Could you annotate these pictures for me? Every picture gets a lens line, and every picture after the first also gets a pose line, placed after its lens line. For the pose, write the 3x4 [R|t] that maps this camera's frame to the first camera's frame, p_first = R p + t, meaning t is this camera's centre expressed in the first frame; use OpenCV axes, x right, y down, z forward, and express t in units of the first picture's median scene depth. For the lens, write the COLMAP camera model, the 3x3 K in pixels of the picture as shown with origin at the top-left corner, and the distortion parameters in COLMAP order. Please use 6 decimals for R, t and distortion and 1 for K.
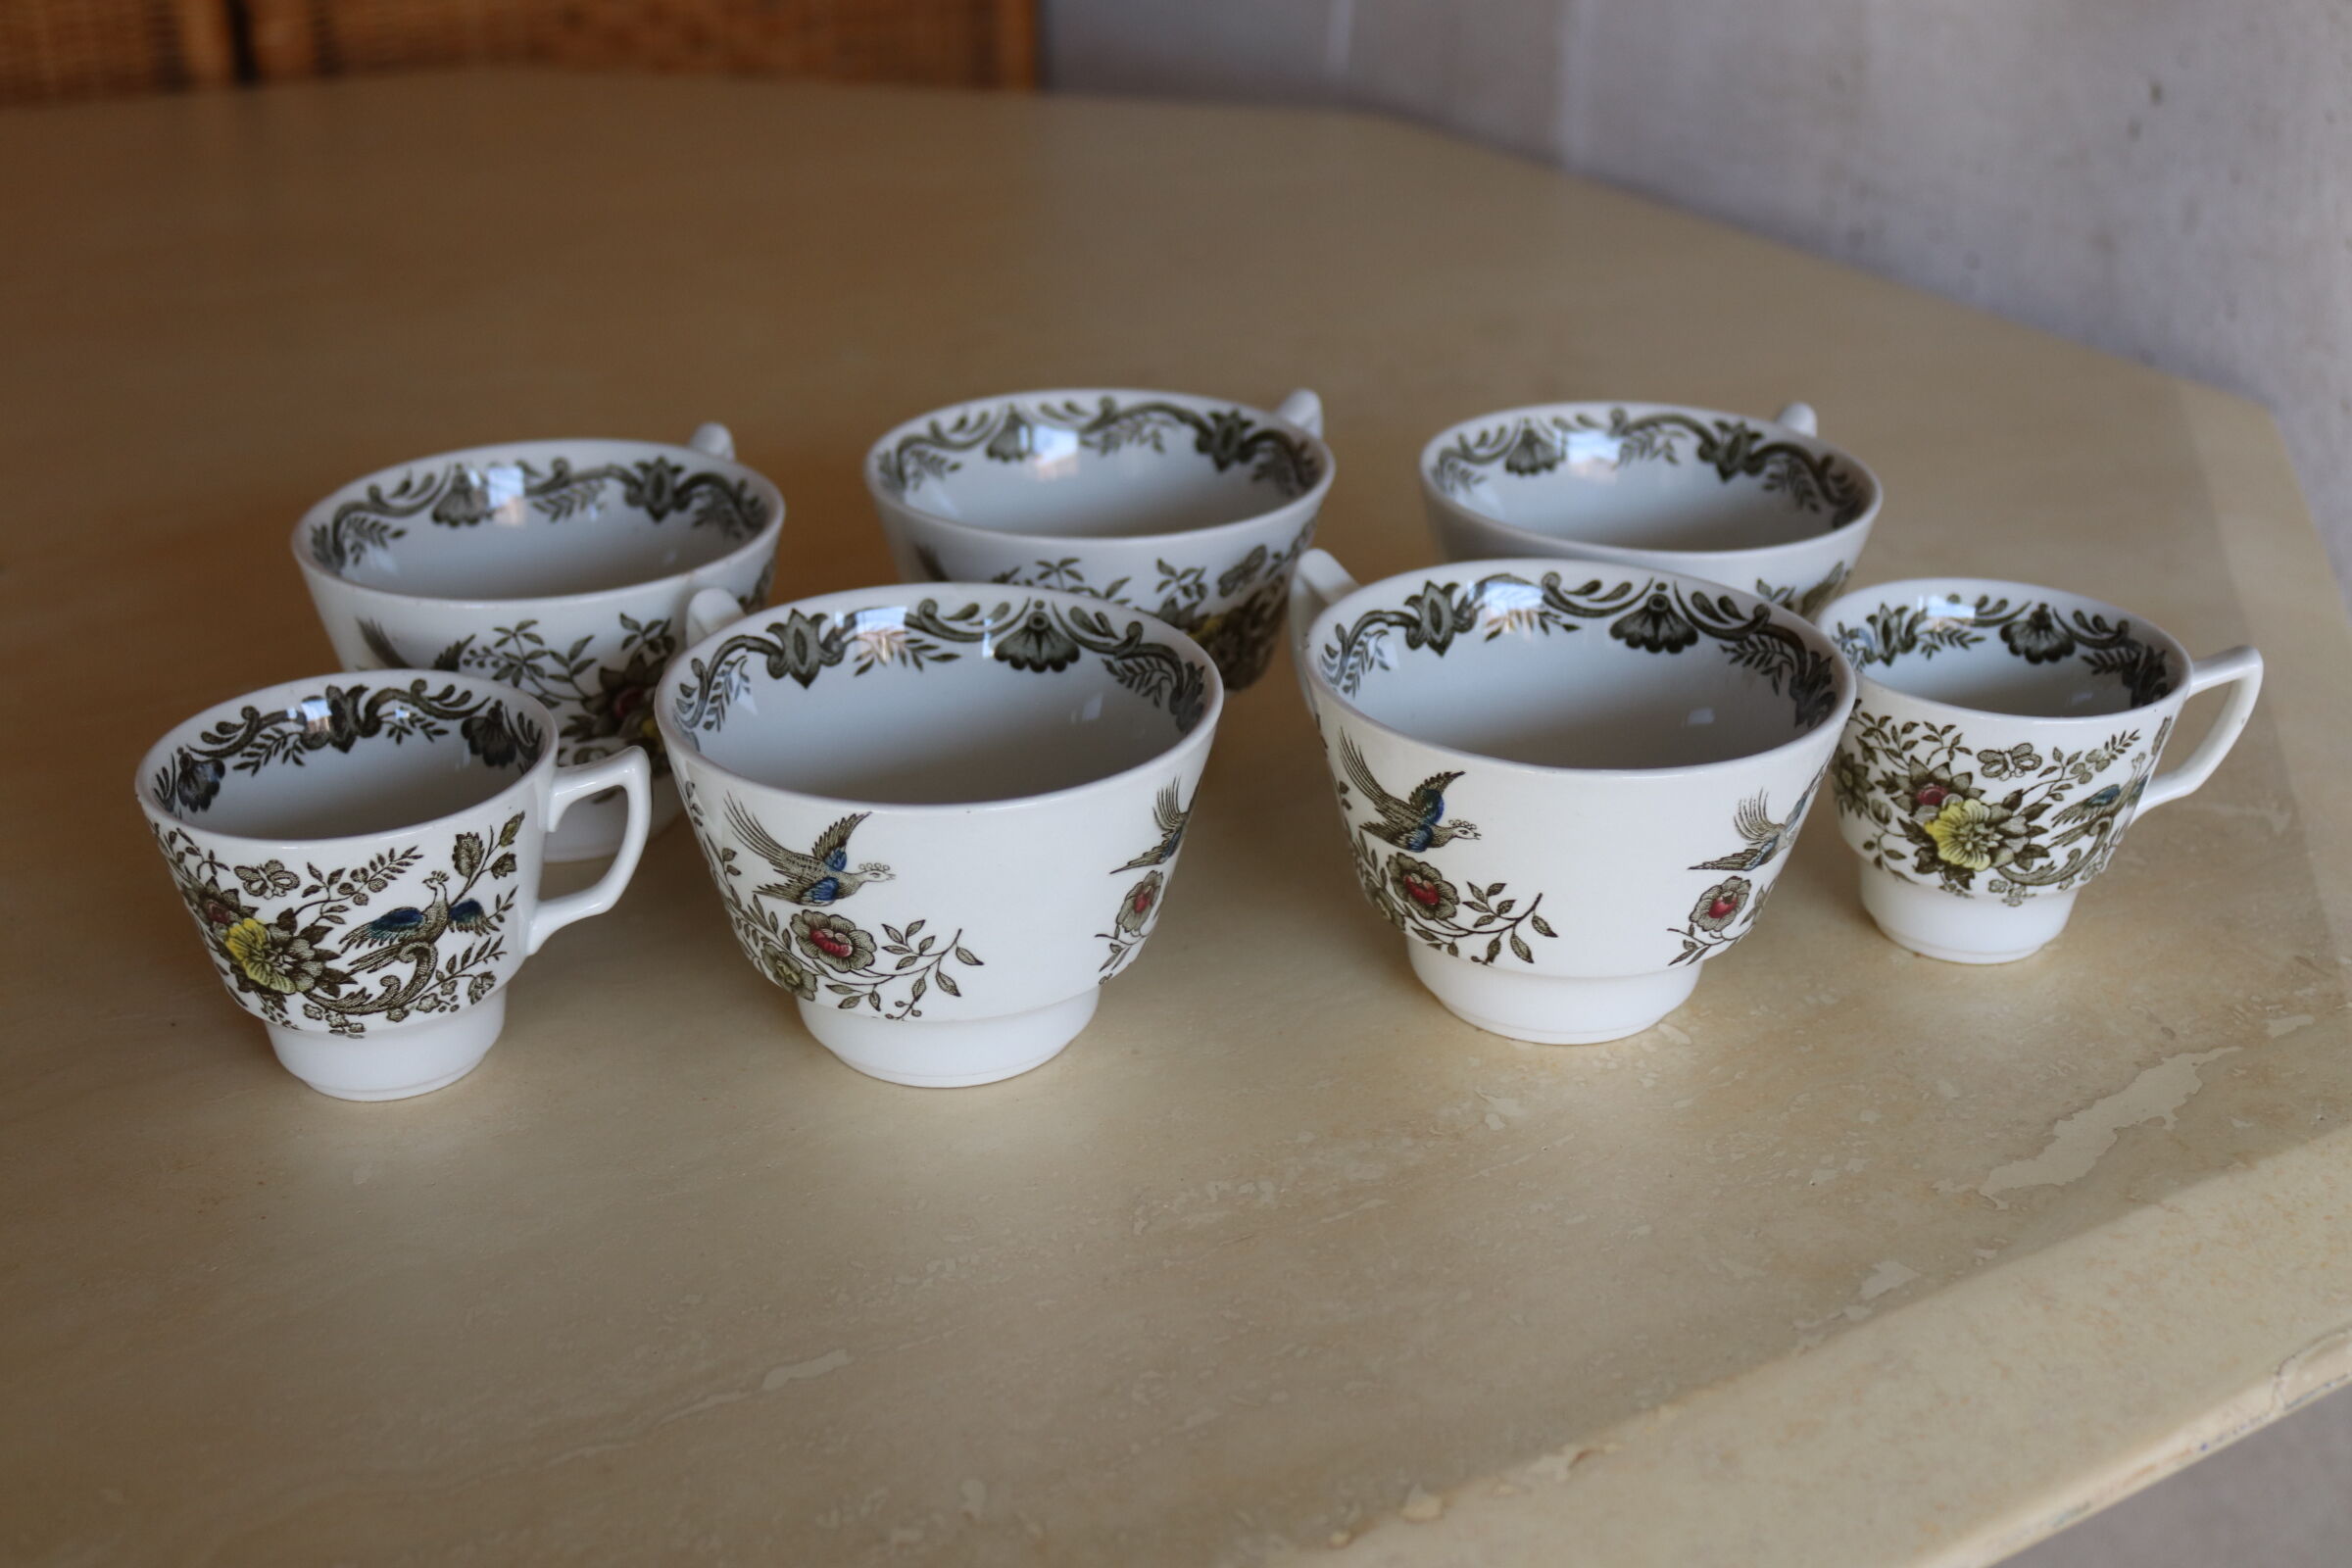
lens RADIAL K [[2963.1, 0, 1176.0], [0, 2963.1, 784.0], [0, 0, 1]] dist [-0.094827, -0.041187]
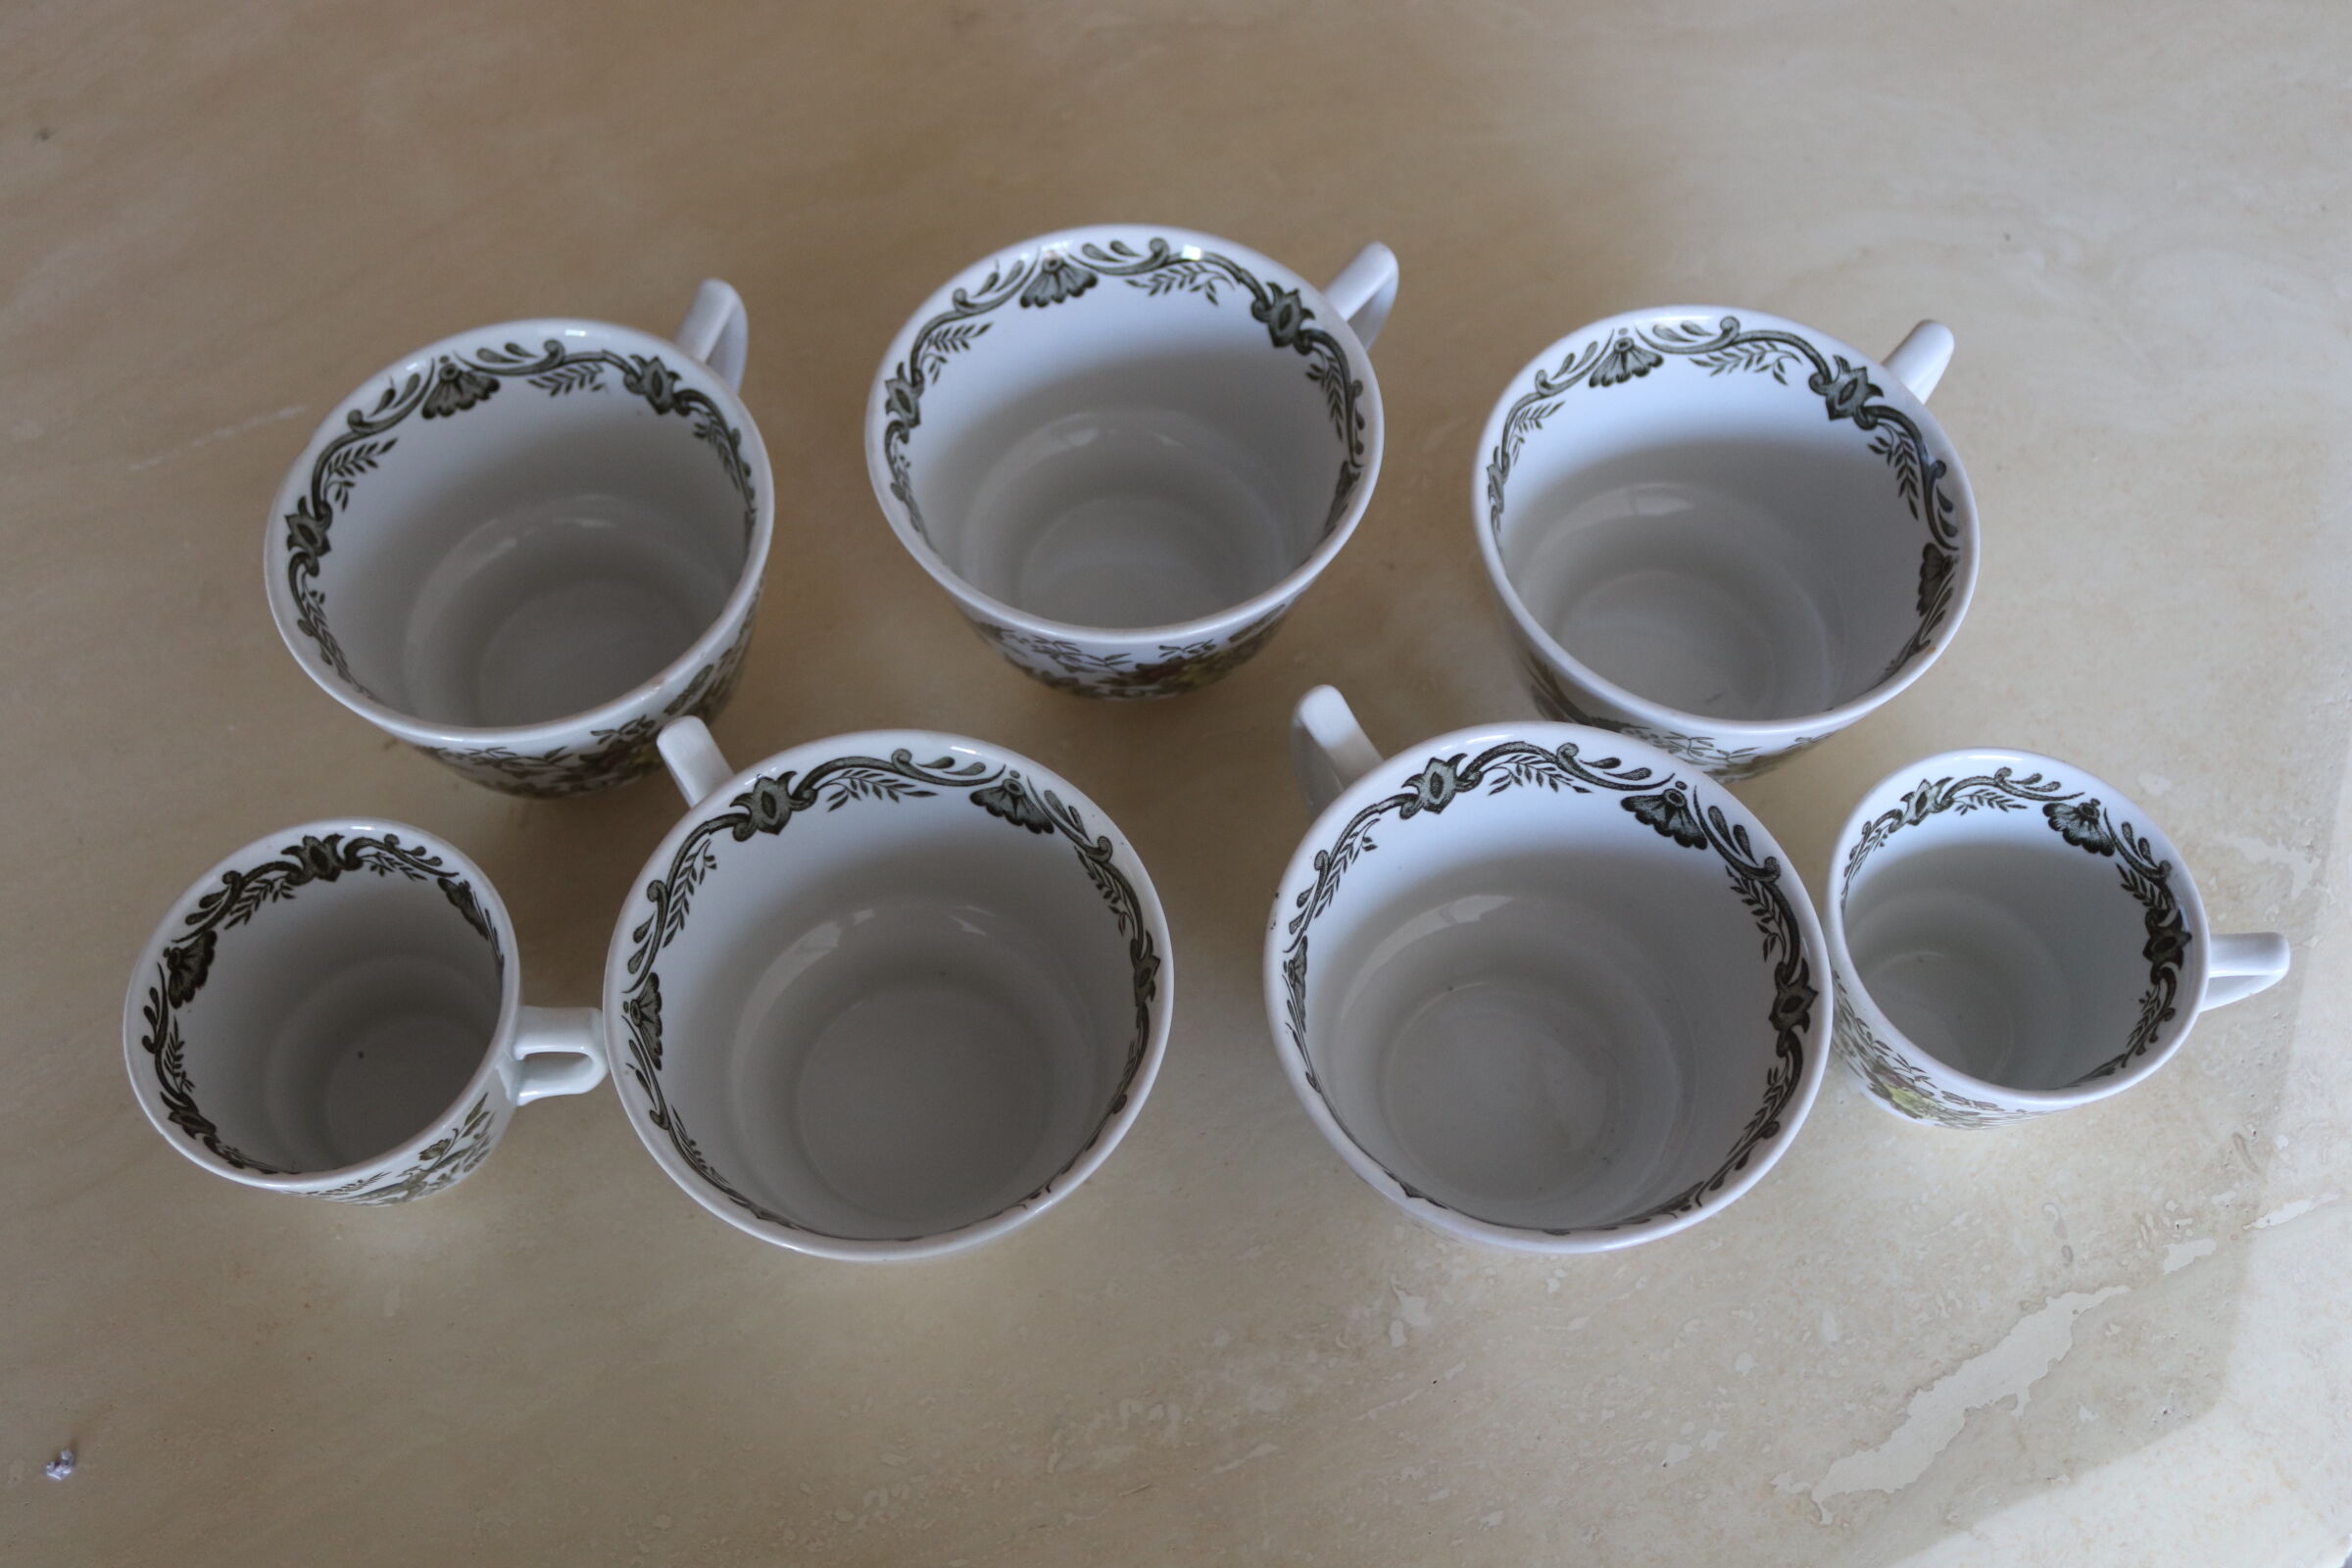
lens RADIAL K [[2485.8, 0, 1176.0], [0, 2485.8, 784.0], [0, 0, 1]] dist [-0.126669, 0.034110]
pose [[0.991347, 0.113822, -0.065382, 0.060373], [-0.044620, 0.760637, 0.647643, -0.600706], [0.123448, -0.639122, 0.759134, 0.409495]]
